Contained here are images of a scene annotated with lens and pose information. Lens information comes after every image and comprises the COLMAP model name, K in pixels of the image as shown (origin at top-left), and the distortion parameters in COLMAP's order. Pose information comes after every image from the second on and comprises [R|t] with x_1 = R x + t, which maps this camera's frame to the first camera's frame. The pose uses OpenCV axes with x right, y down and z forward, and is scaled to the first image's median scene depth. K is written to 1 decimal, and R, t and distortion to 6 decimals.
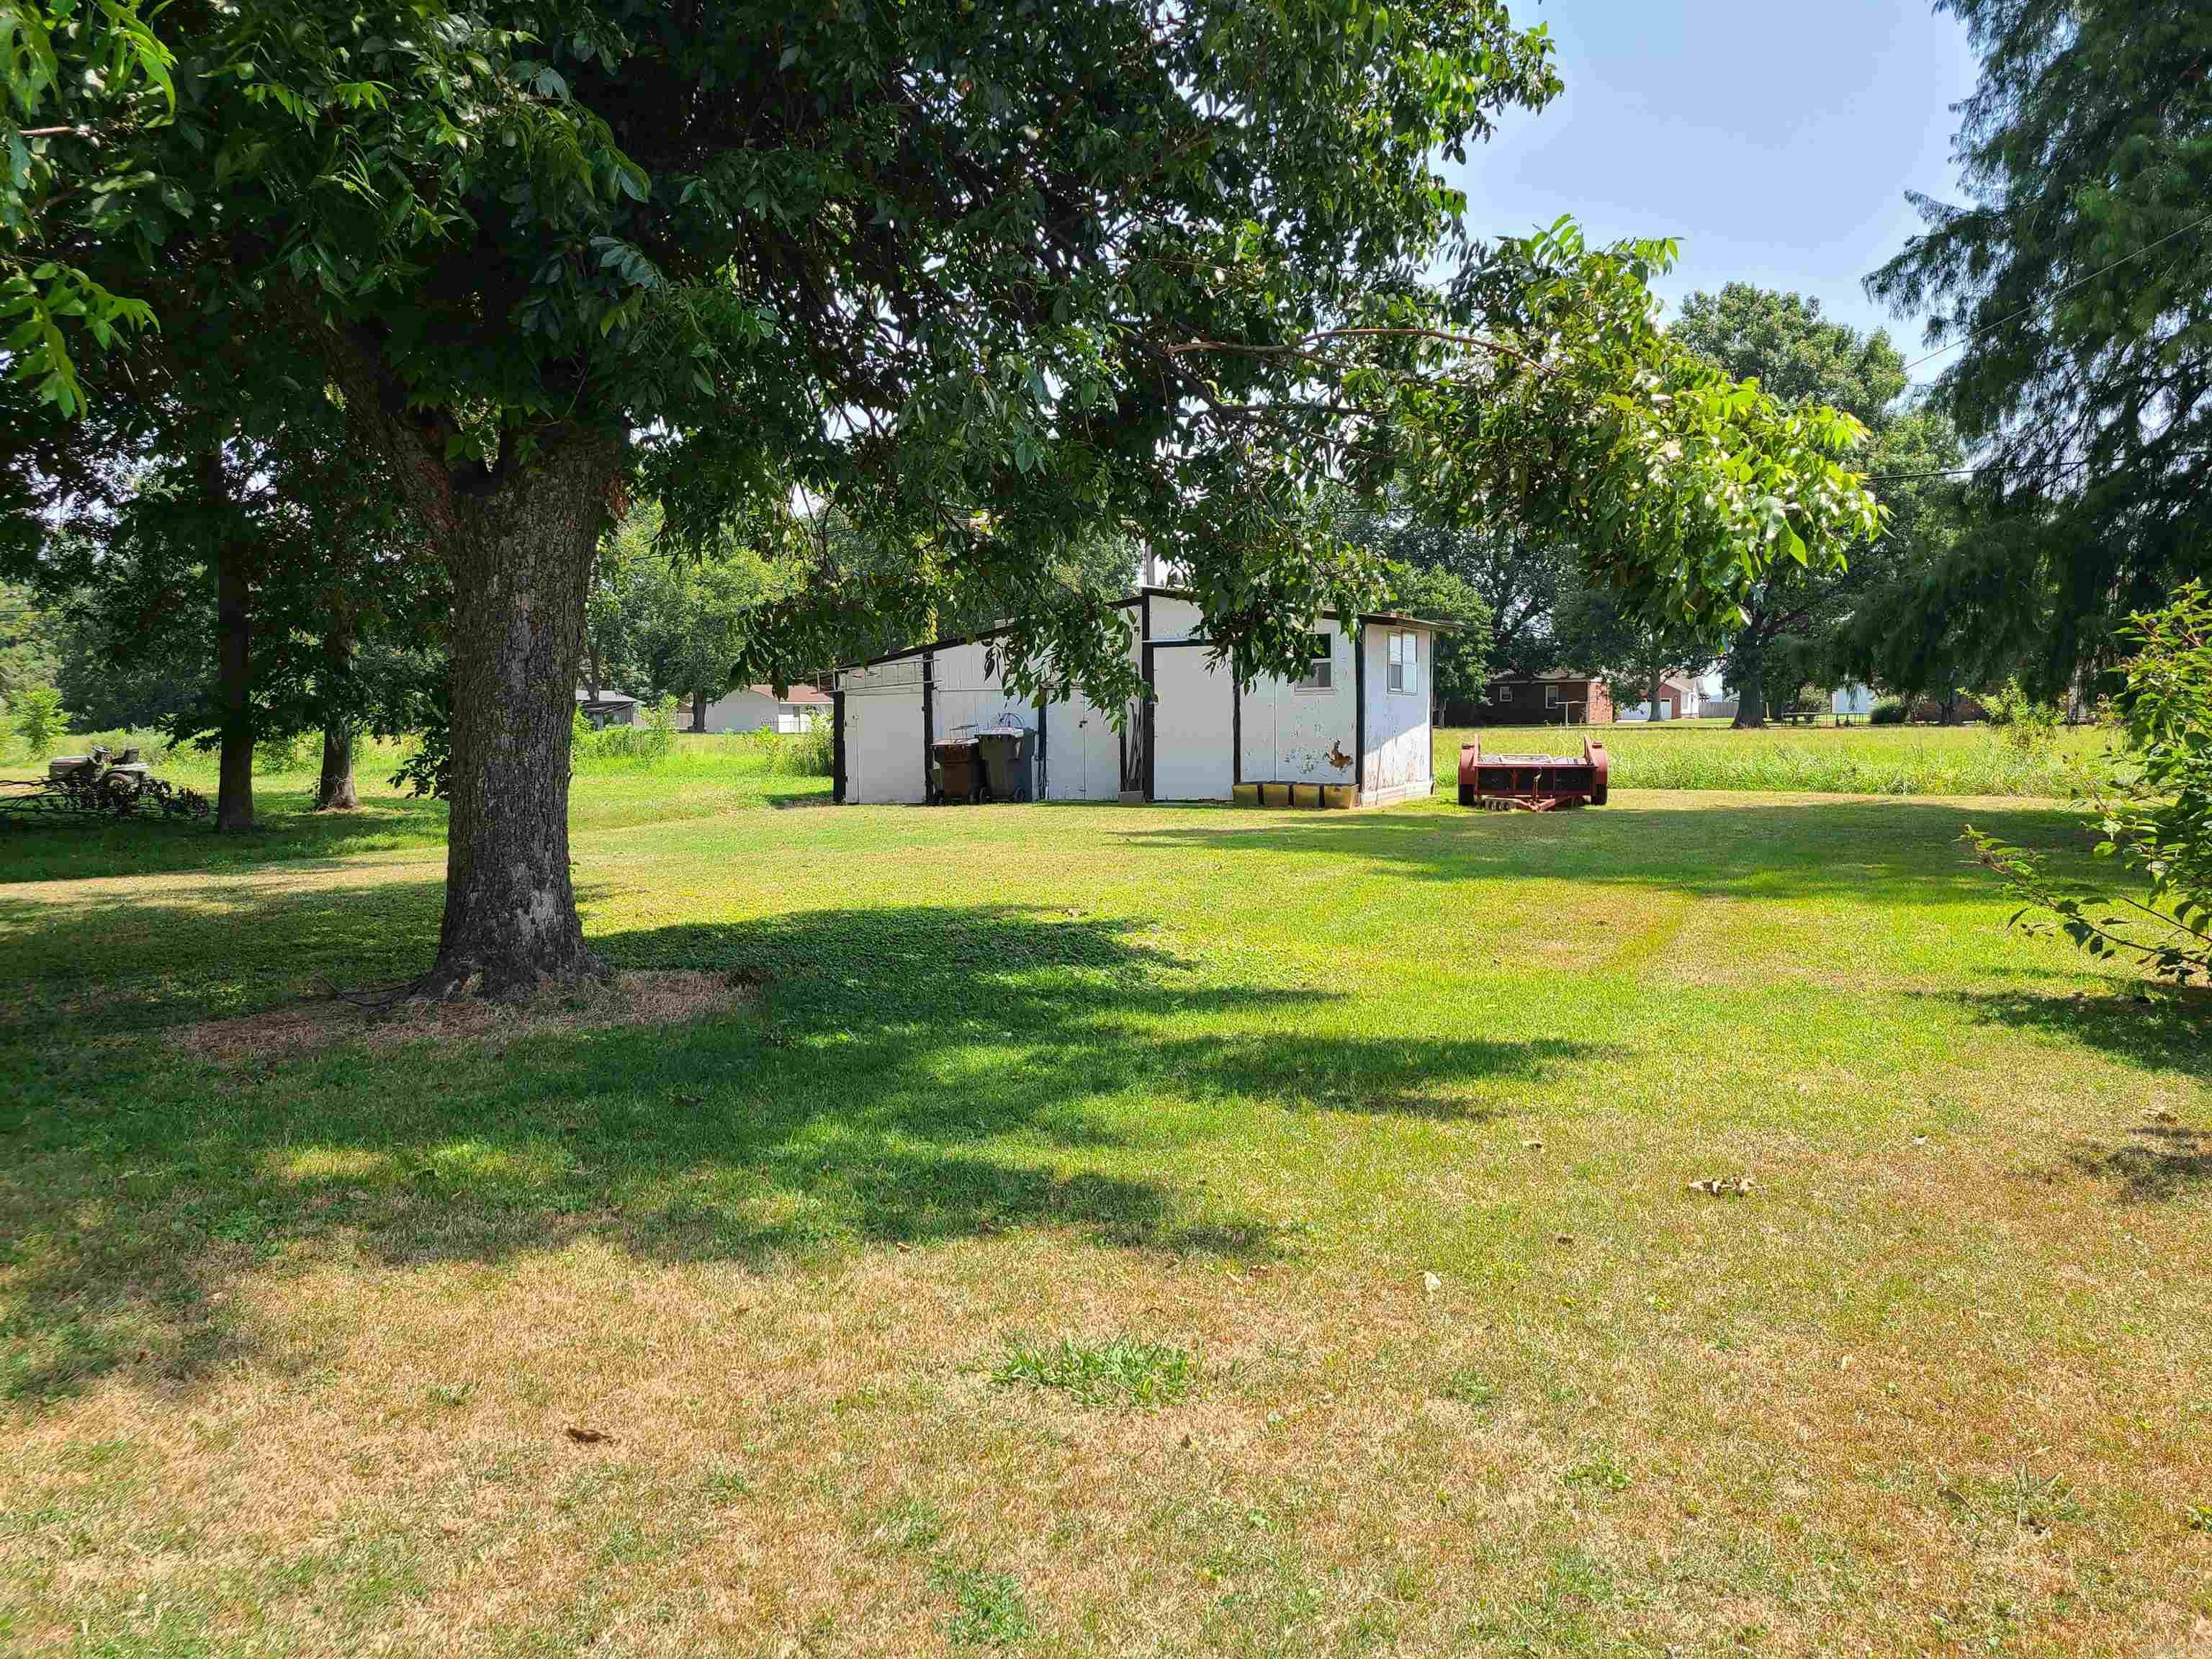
lens RADIAL K [[1670.8, 0, 1130.0], [0, 1670.8, 827.2], [0, 0, 1]] dist [0.047797, -0.034806]
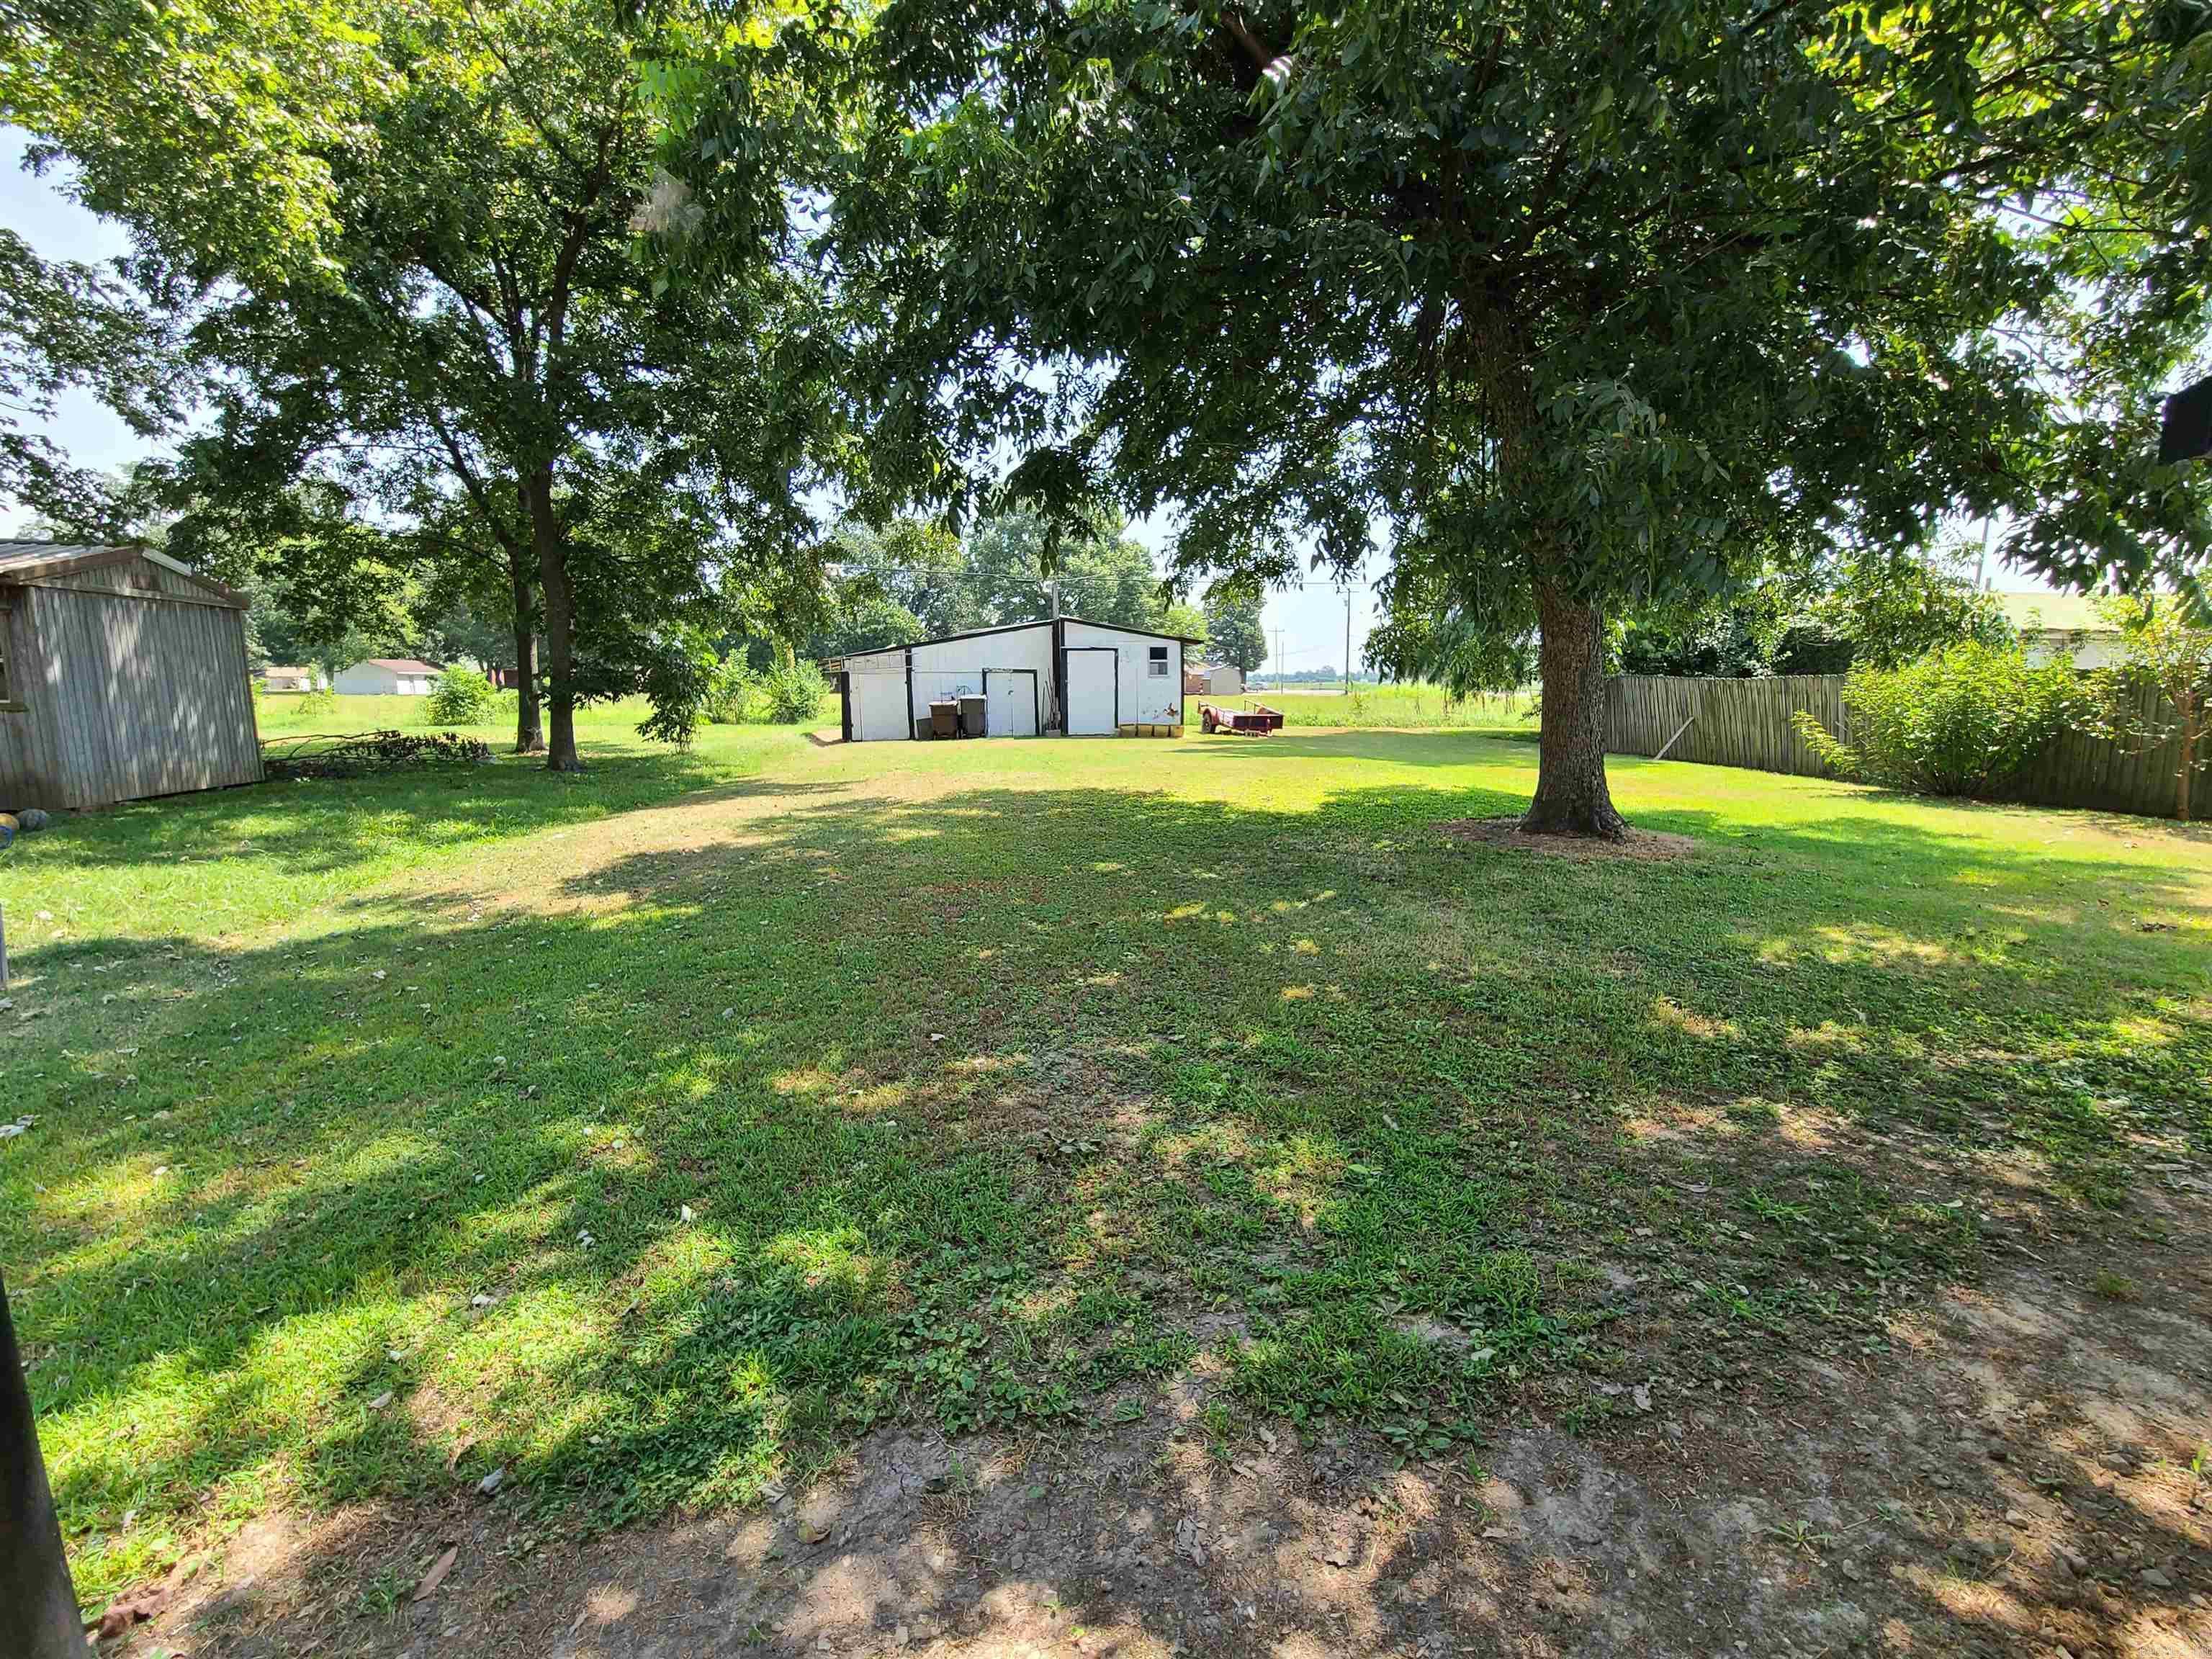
lens RADIAL K [[917.0, 0, 1129.3], [0, 917.0, 823.8], [0, 0, 1]] dist [-0.010112, 0.000001]
pose [[0.849769, -0.067091, 0.522869, -1.090807], [0.023801, 0.995740, 0.089086, -0.017125], [-0.526618, -0.063258, 0.847745, 0.258728]]
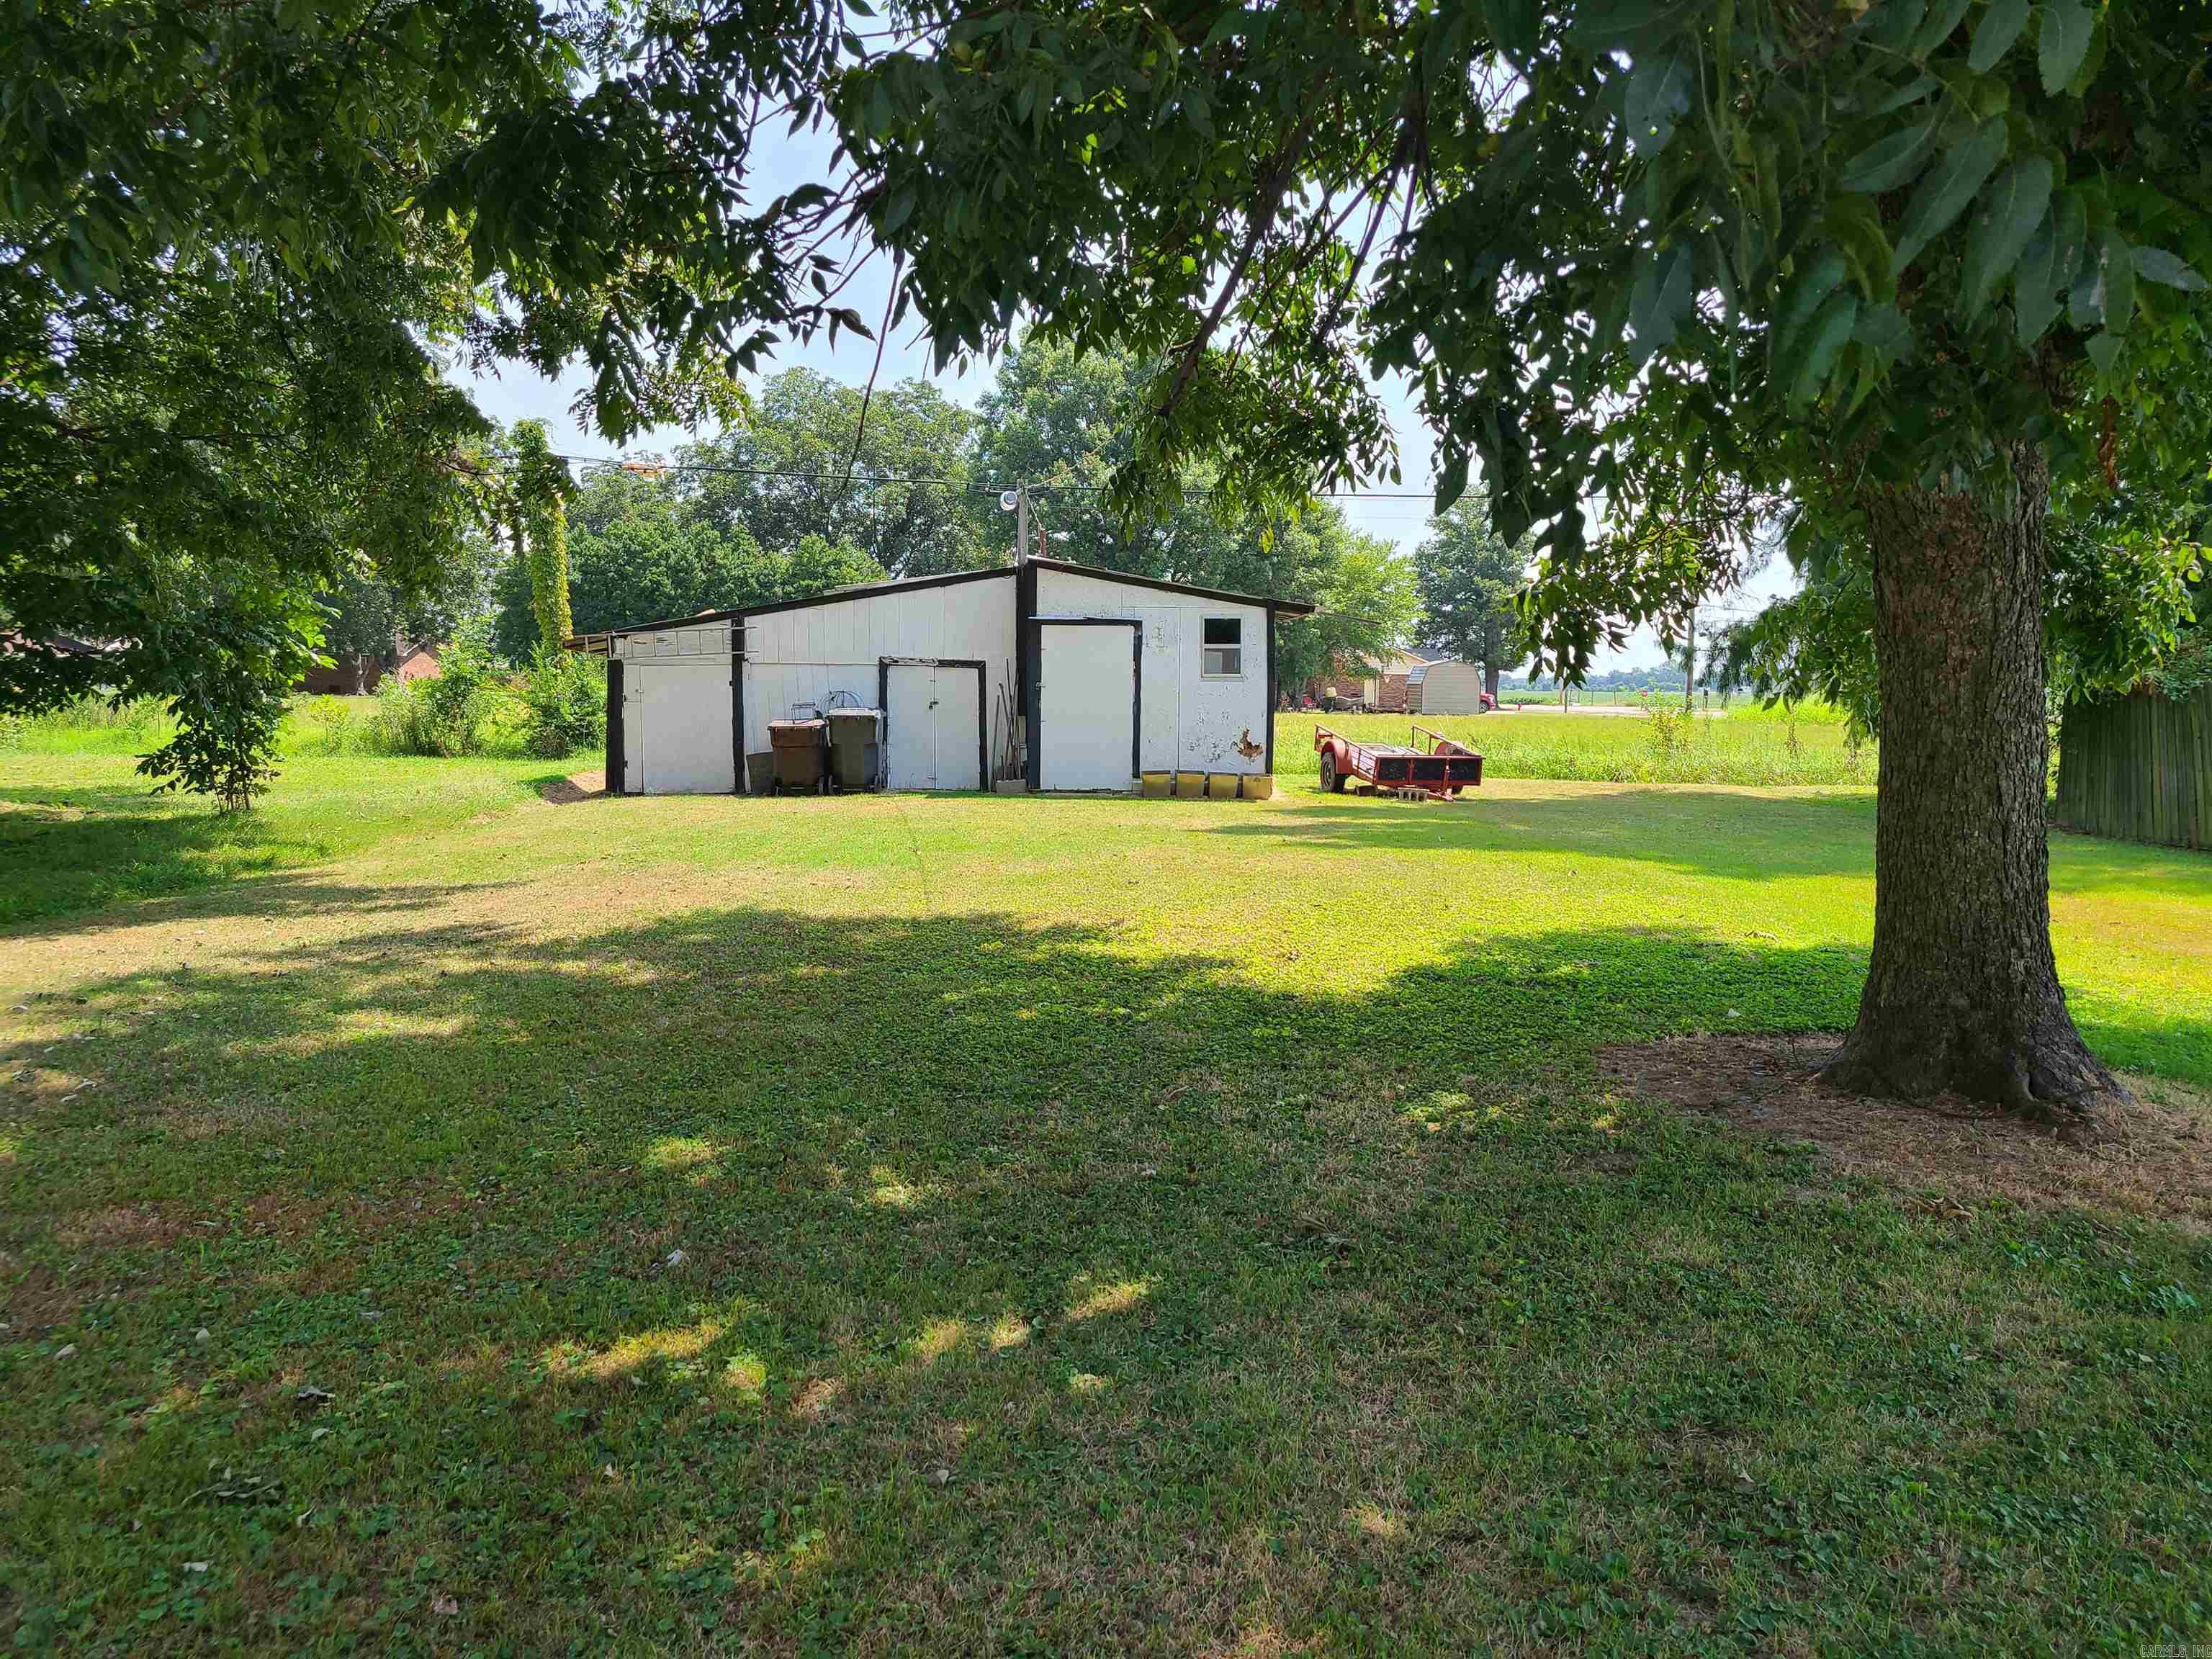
lens RADIAL K [[1664.1, 0, 1106.0], [0, 1664.1, 829.5], [0, 0, 1]] dist [0.028598, -0.037048]
pose [[0.905401, -0.012738, 0.424367, -0.812758], [0.004927, 0.999798, 0.019500, -0.029086], [-0.424529, -0.015565, 0.905280, 0.362300]]
